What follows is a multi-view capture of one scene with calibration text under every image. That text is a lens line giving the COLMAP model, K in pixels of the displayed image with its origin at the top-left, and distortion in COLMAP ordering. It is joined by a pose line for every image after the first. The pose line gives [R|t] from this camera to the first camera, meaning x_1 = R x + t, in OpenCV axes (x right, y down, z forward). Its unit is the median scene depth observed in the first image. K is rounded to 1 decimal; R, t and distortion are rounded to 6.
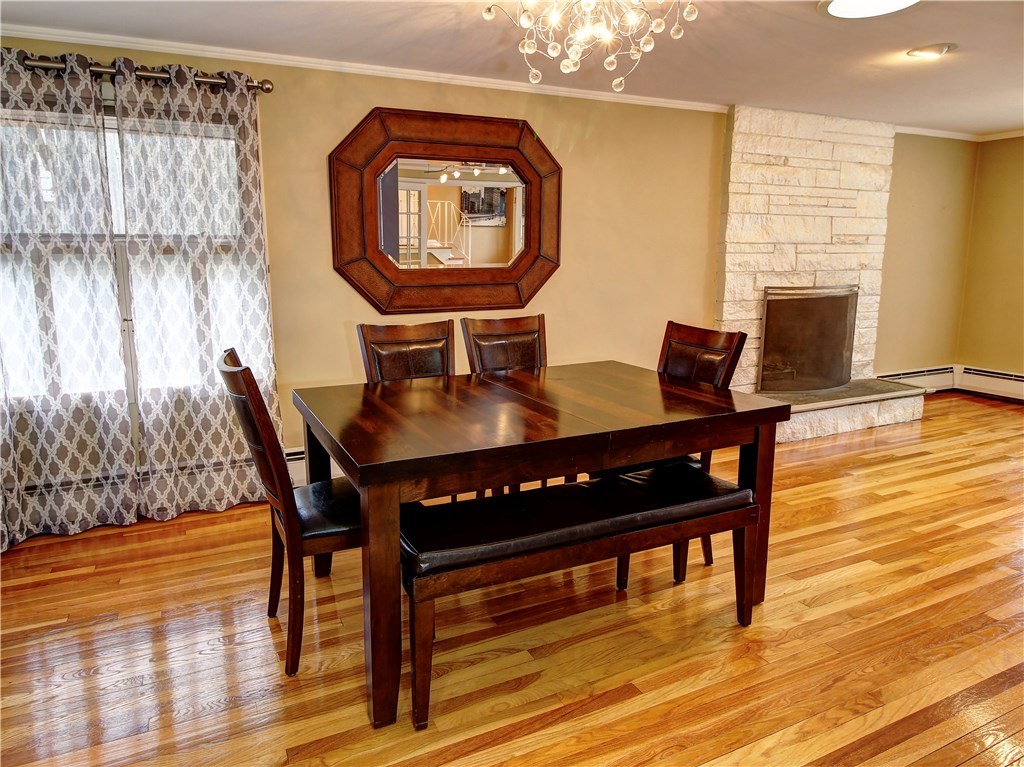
lens RADIAL K [[660.8, 0, 512.0], [0, 660.8, 383.5], [0, 0, 1]] dist [0.001394, 0.000248]
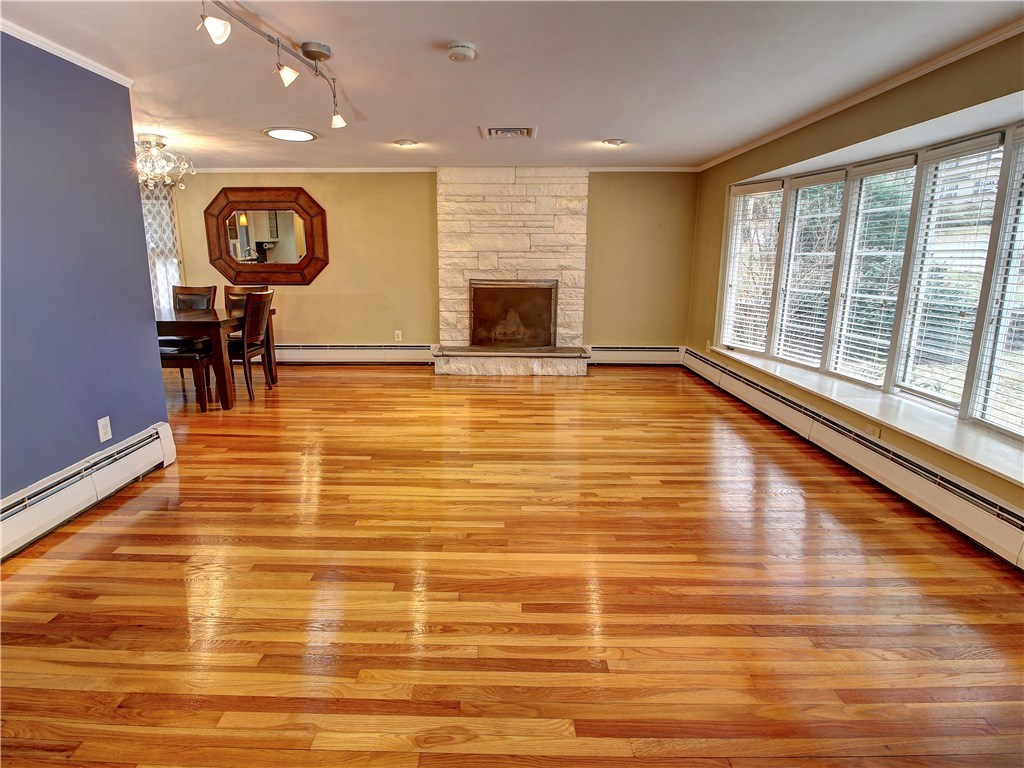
lens RADIAL K [[548.7, 0, 512.0], [0, 548.7, 384.0], [0, 0, 1]] dist [-0.000908, -0.000398]
pose [[0.894268, 0.108960, -0.434065, 1.571174], [-0.094168, 0.994007, 0.055512, 0.032780], [0.437512, -0.008767, 0.899170, -0.213033]]
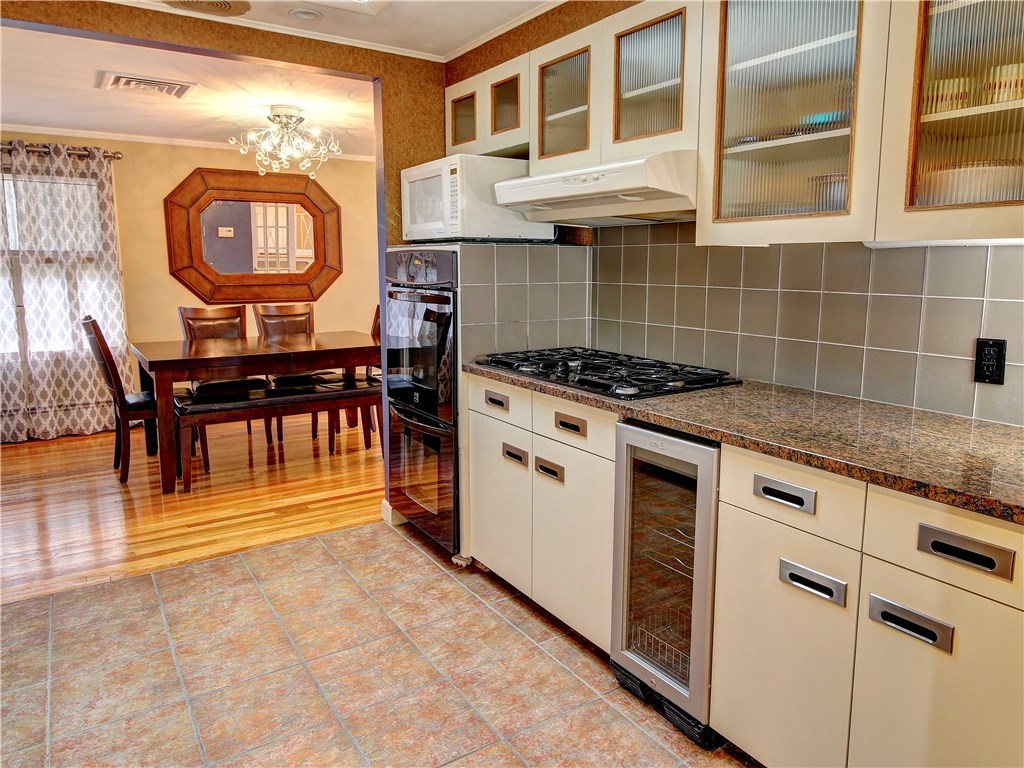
lens RADIAL K [[699.6, 0, 553.8], [0, 699.6, 382.4], [0, 0, 1]] dist [0.004842, -0.004844]
pose [[0.987733, -0.019359, 0.154946, 0.364466], [0.022928, 0.999511, -0.021279, 0.136182], [-0.154458, 0.024571, 0.987694, -0.747431]]
